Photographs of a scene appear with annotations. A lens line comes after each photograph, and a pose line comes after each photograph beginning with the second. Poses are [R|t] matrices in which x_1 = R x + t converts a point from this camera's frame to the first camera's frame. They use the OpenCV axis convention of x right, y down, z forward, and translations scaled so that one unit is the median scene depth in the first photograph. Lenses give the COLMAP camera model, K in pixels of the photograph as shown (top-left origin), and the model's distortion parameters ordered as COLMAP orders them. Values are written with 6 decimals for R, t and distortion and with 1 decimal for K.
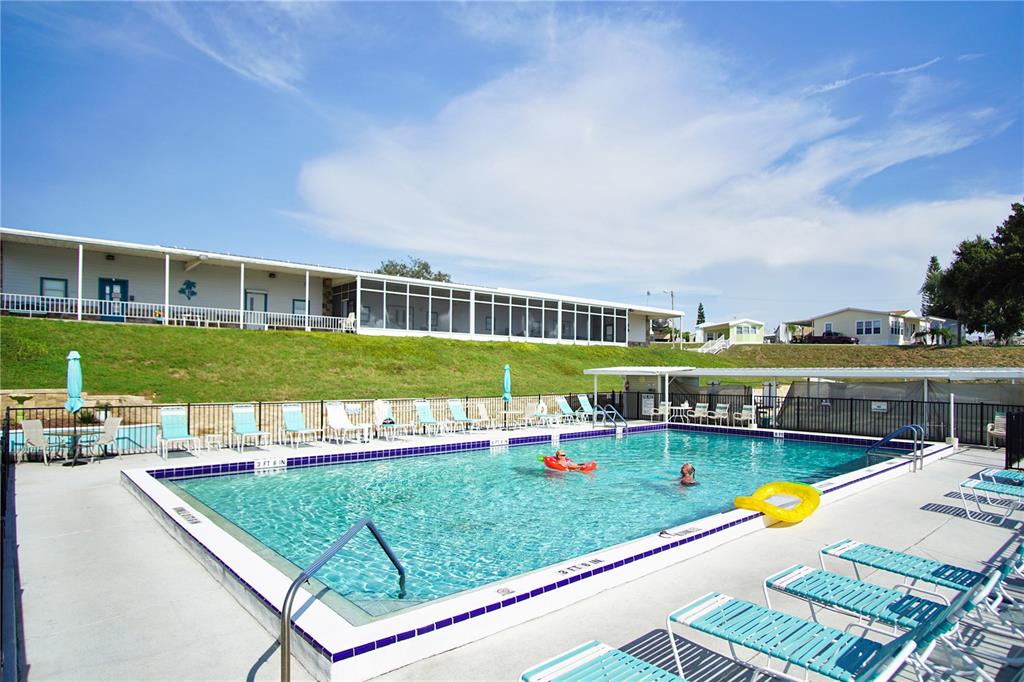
lens RADIAL K [[583.5, 0, 516.2], [0, 583.5, 370.6], [0, 0, 1]] dist [-0.030363, -0.000557]
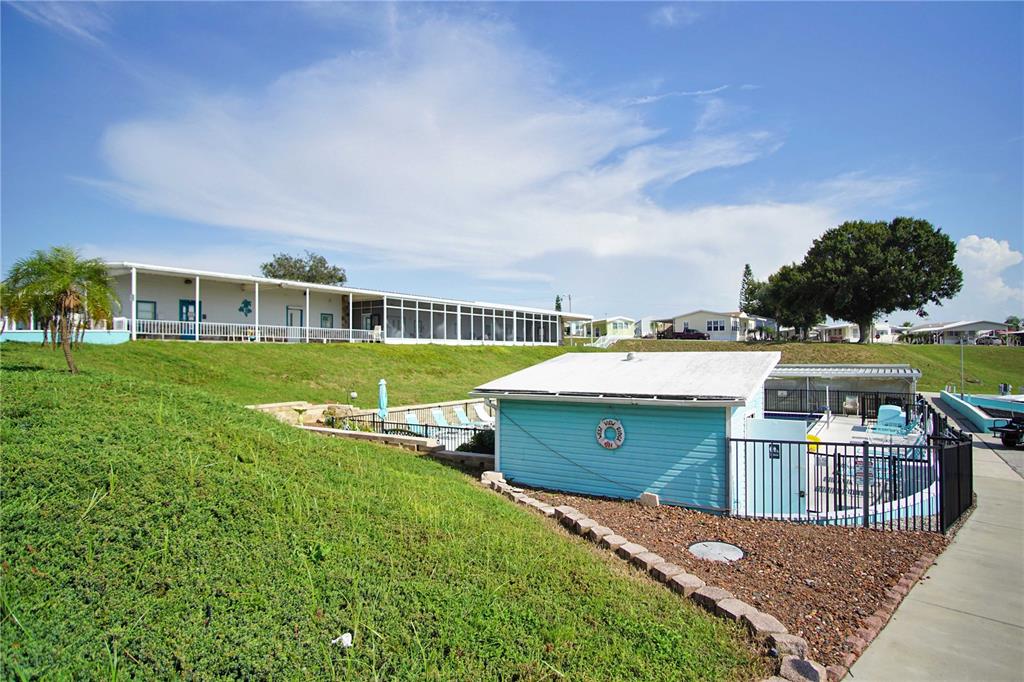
lens RADIAL K [[580.3, 0, 512.0], [0, 580.3, 341.0], [0, 0, 1]] dist [-0.091543, 0.094042]
pose [[0.963948, -0.008057, 0.265968, -0.104512], [0.014003, 0.999692, -0.020467, -0.012411], [-0.265722, 0.023453, 0.963764, -0.071550]]
